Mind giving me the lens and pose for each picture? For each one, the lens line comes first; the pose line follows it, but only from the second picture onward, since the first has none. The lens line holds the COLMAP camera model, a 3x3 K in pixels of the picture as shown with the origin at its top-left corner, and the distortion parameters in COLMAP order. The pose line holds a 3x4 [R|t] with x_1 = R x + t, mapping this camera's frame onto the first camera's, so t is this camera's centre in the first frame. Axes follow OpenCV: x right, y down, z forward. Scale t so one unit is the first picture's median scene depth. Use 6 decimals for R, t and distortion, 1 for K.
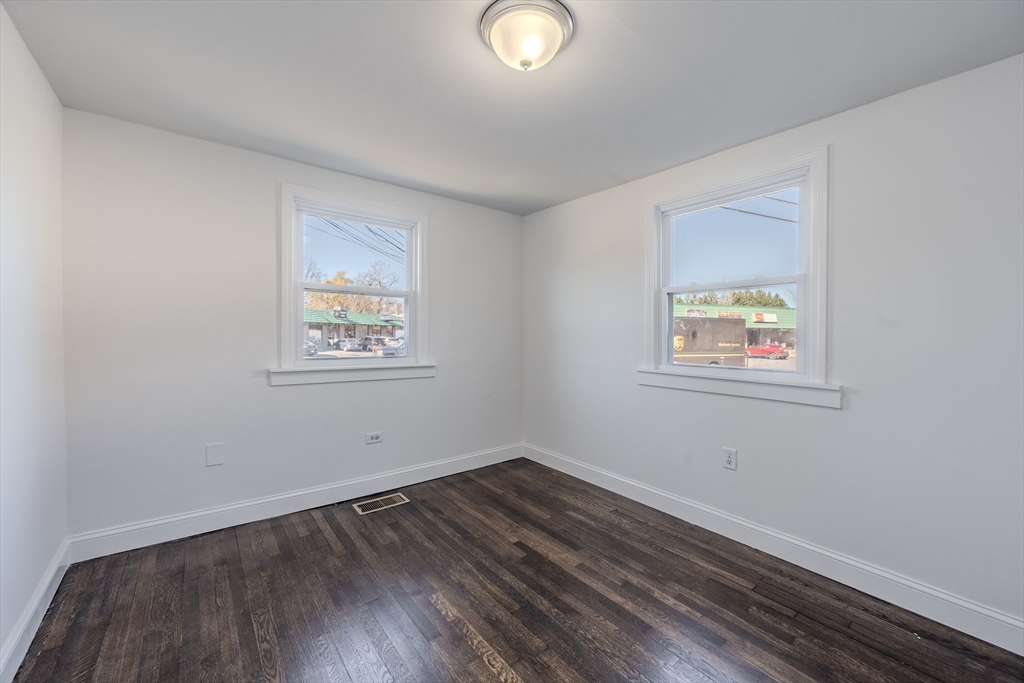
lens RADIAL K [[408.0, 0, 515.7], [0, 408.0, 338.4], [0, 0, 1]] dist [0.002575, 0.000219]
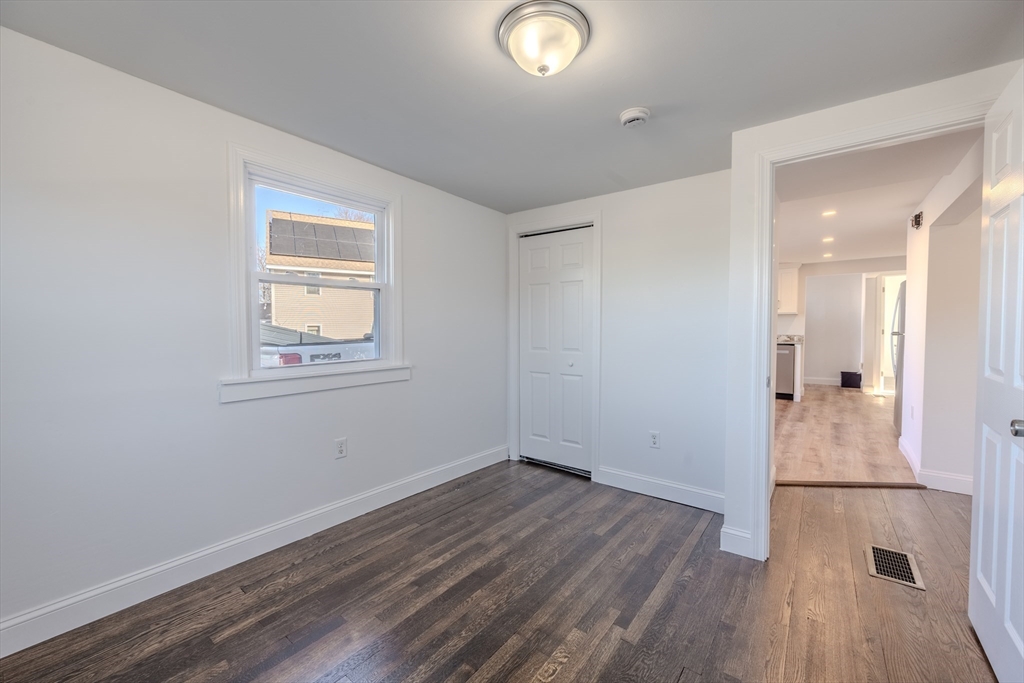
lens RADIAL K [[408.0, 0, 508.8], [0, 408.0, 338.2], [0, 0, 1]] dist [0.002575, 0.000219]
pose [[-0.253509, -0.027019, 0.966956, -0.699788], [0.007976, 0.999517, 0.030020, -0.021850], [-0.967300, 0.015323, -0.253171, 0.981631]]
